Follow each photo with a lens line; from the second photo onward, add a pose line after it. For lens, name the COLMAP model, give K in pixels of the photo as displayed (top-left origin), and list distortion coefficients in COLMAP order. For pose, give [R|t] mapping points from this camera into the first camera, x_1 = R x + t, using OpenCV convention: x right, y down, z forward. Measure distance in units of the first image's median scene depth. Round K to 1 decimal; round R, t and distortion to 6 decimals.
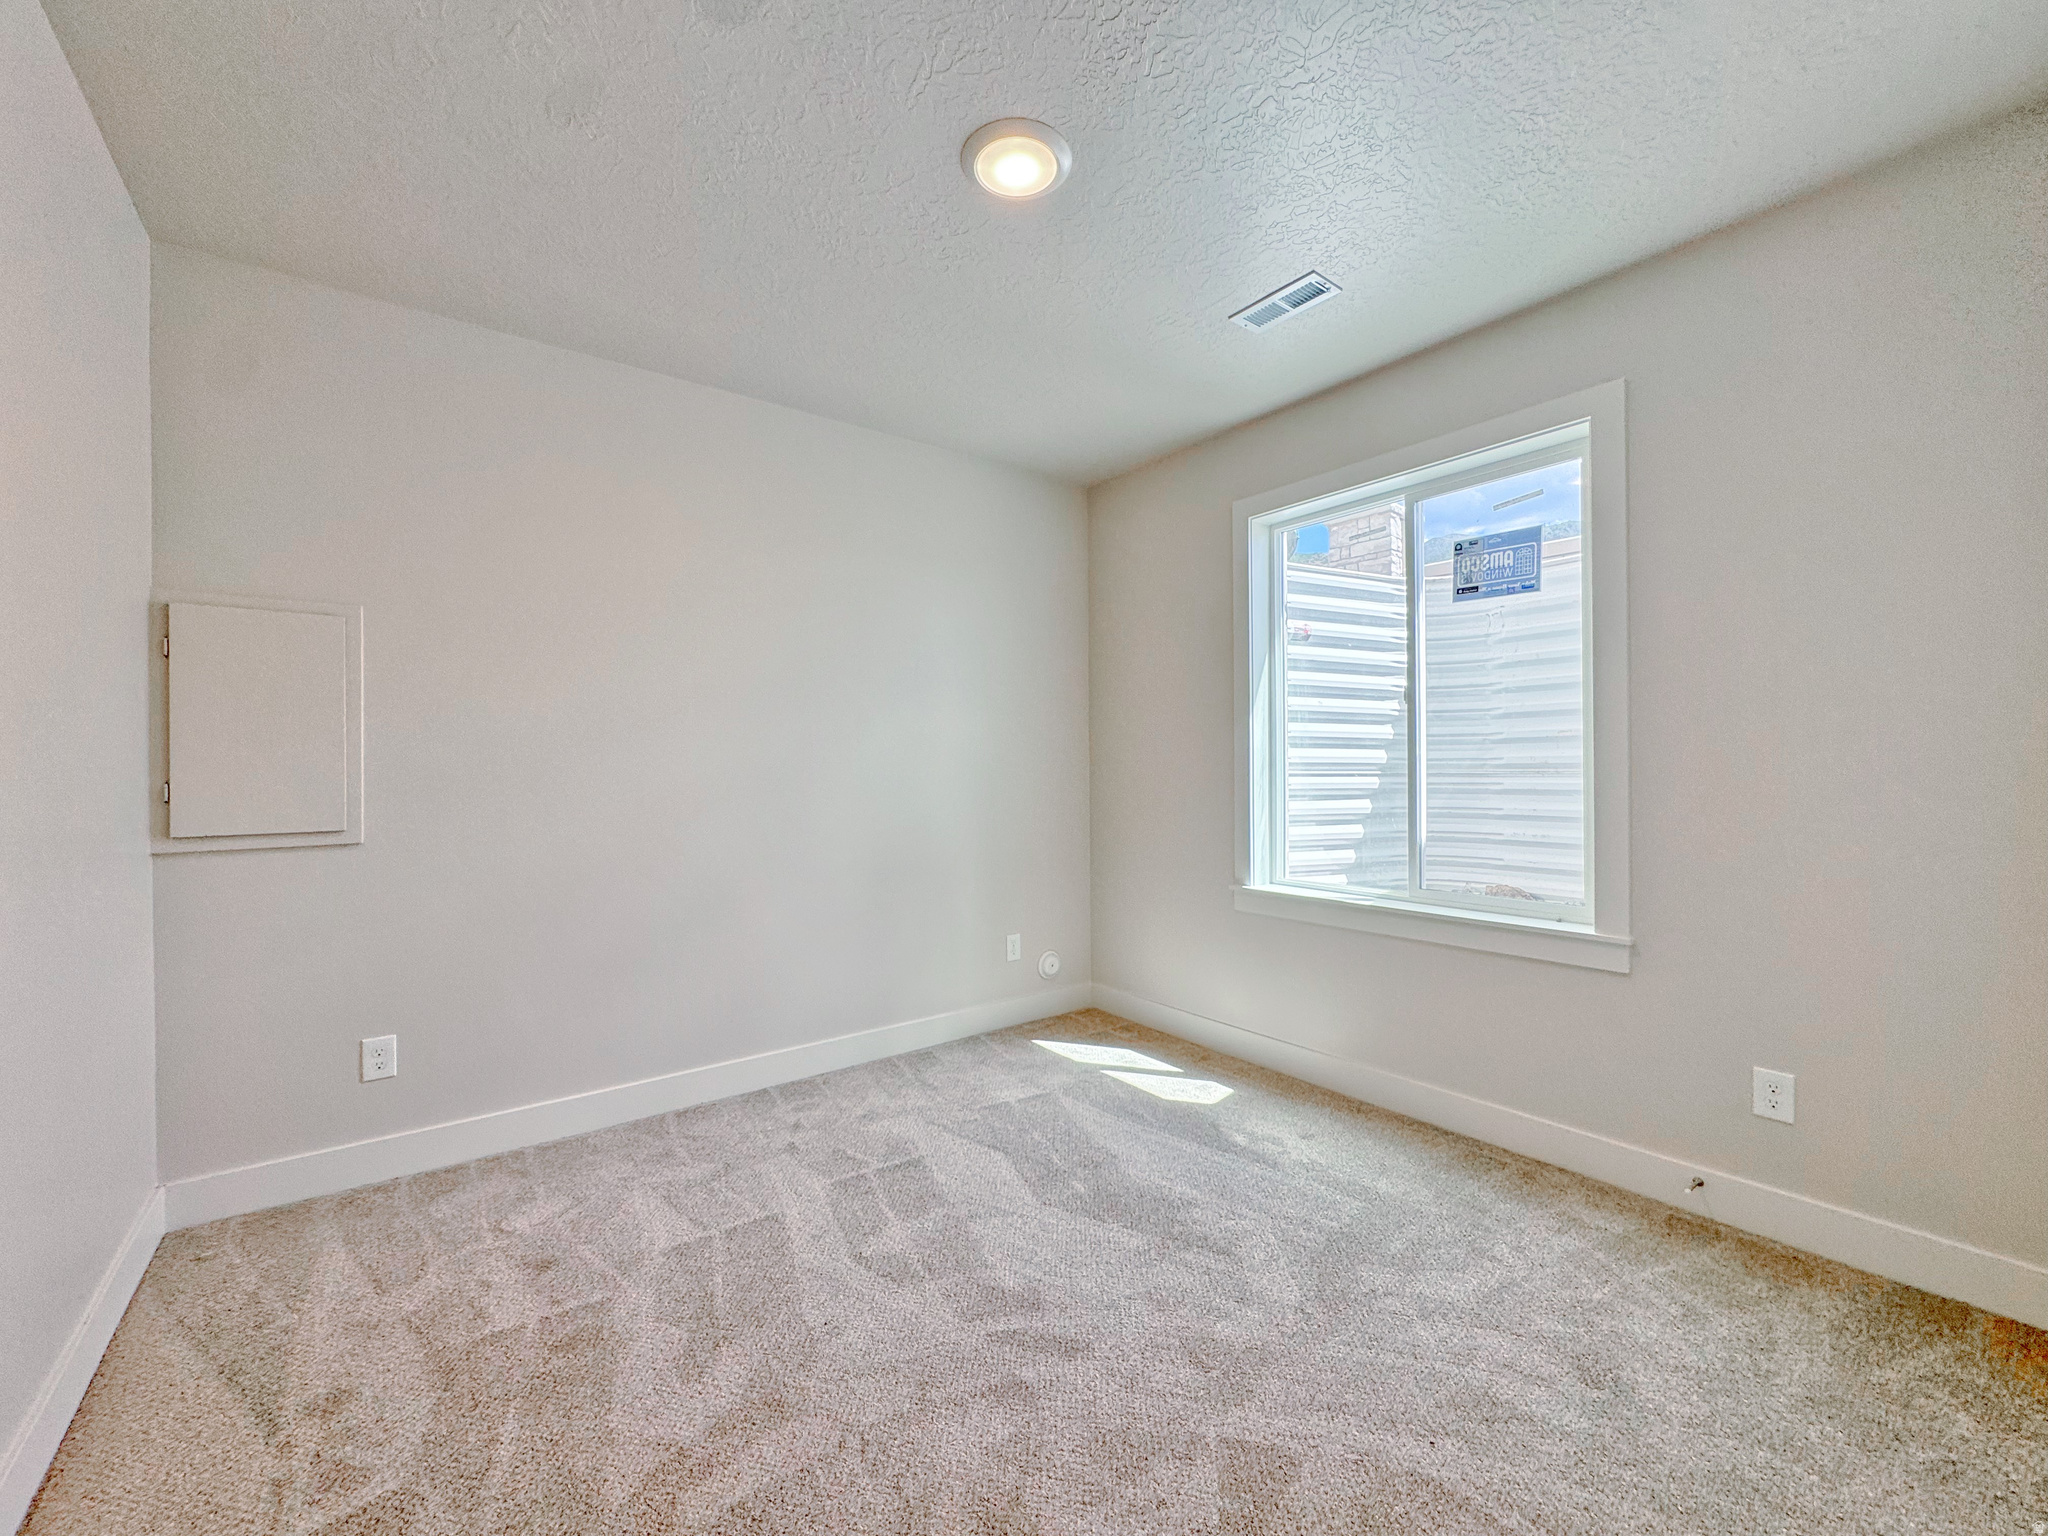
lens RADIAL K [[831.9, 0, 1024.0], [0, 831.9, 755.3], [0, 0, 1]] dist [-0.000048, 0.000006]
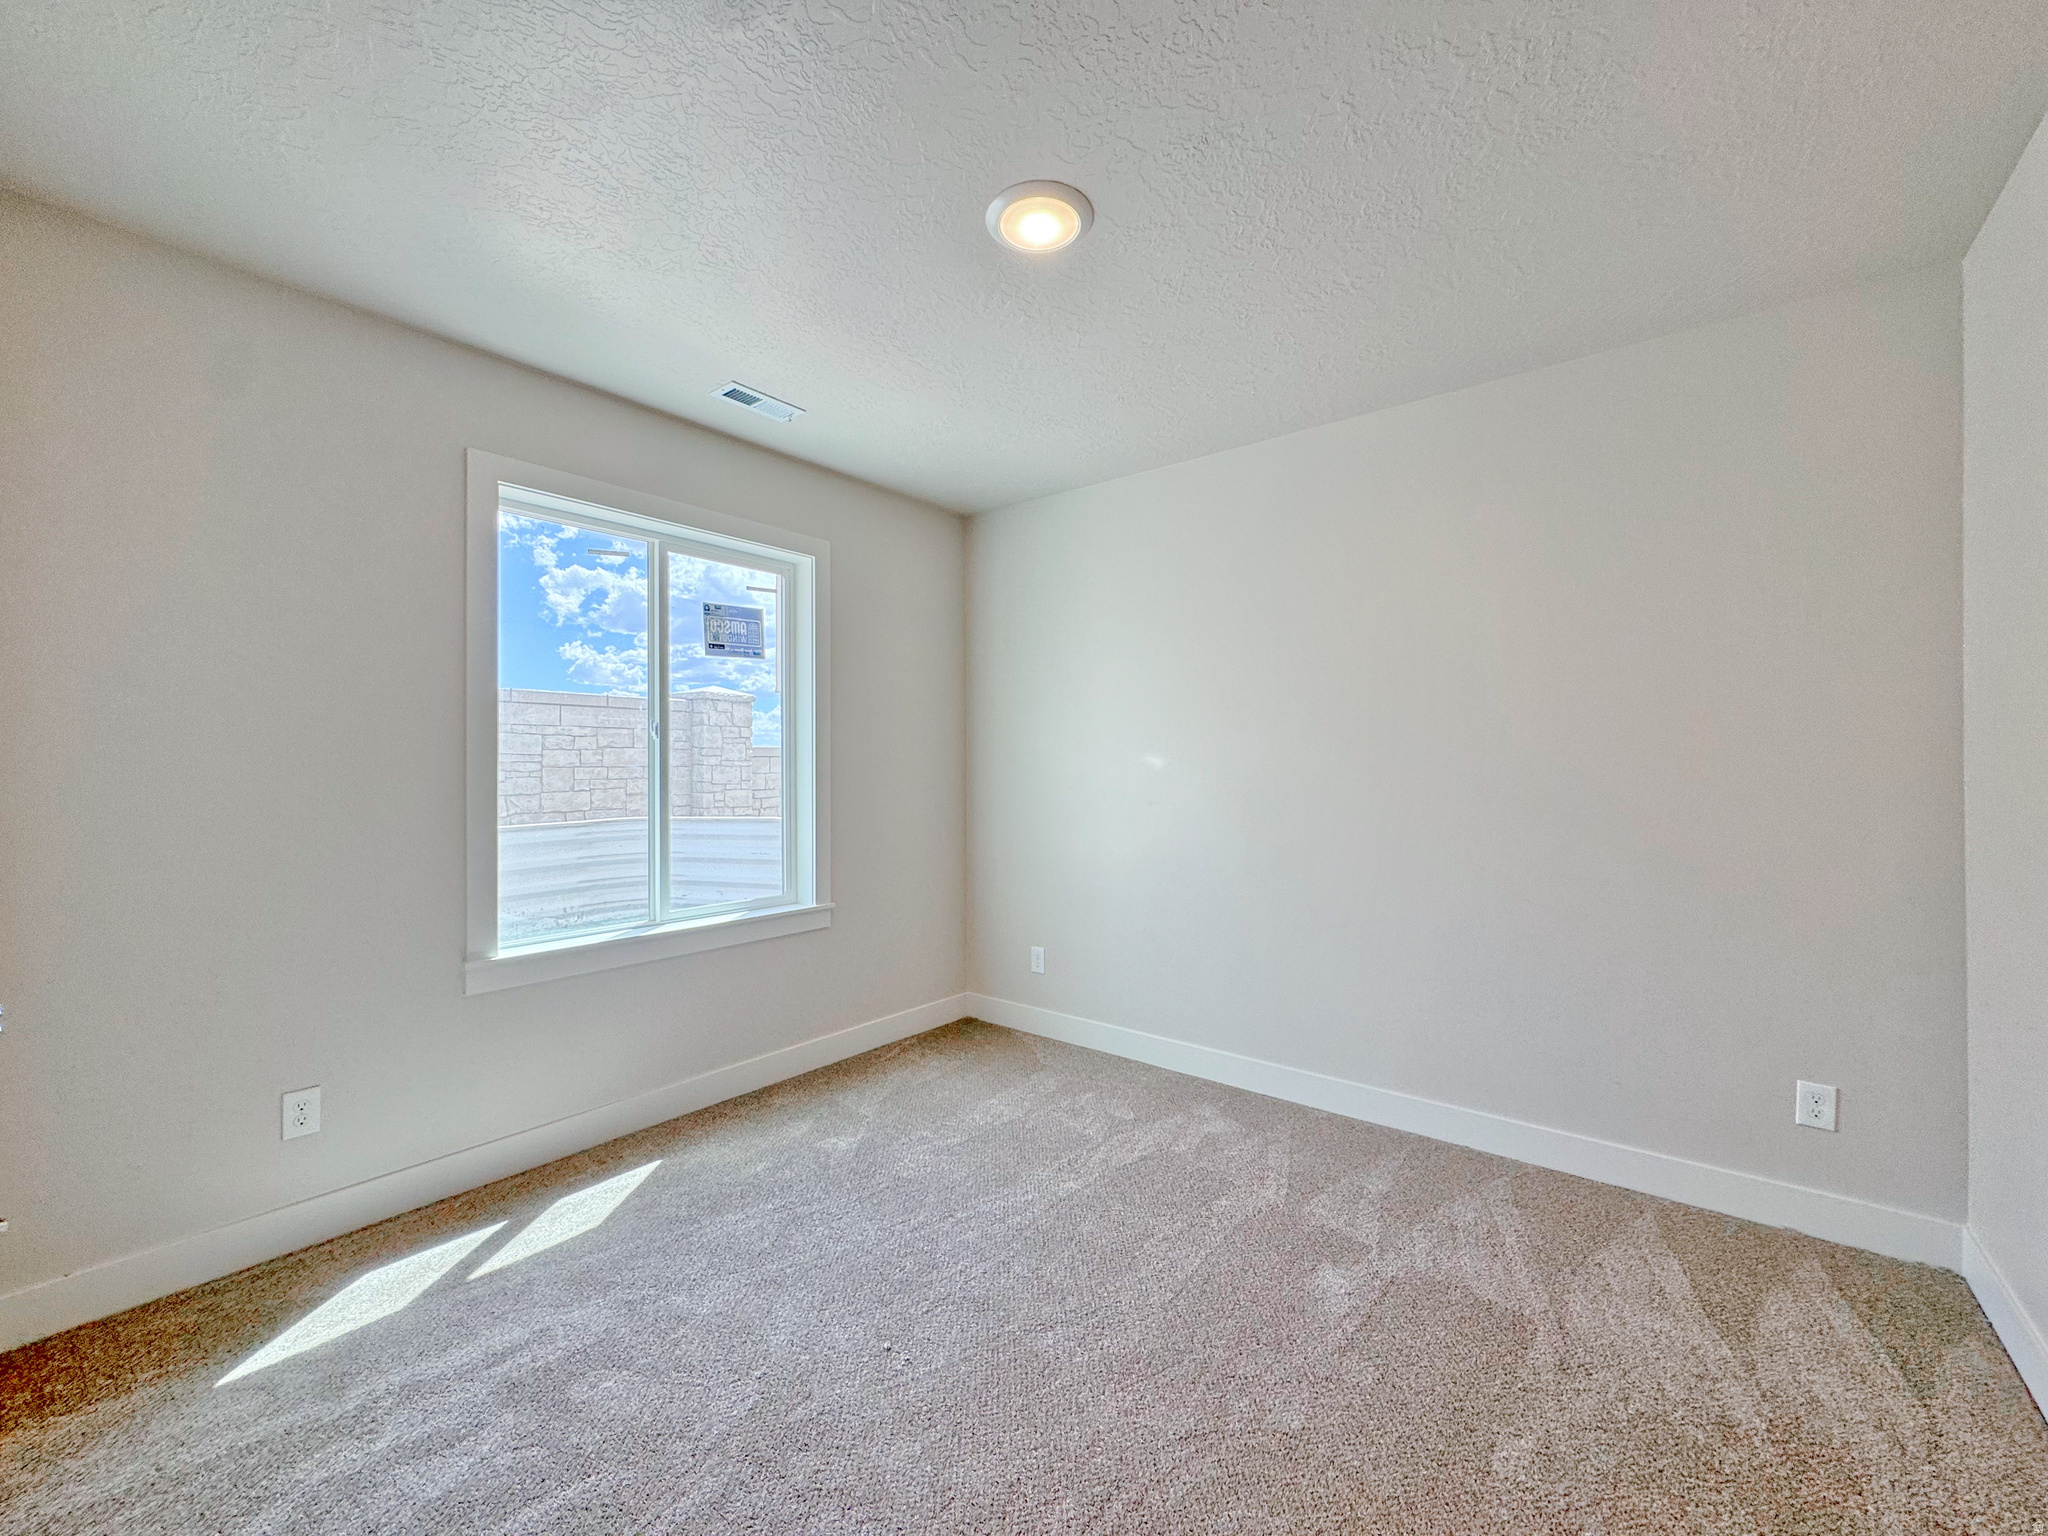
lens RADIAL K [[820.5, 0, 1024.0], [0, 820.5, 768.0], [0, 0, 1]] dist [-0.000007, 0.000098]
pose [[-0.193463, 0.011318, 0.981042, -0.692303], [0.013971, 0.999864, -0.008780, -0.007393], [-0.981008, 0.012007, -0.193595, 0.781321]]
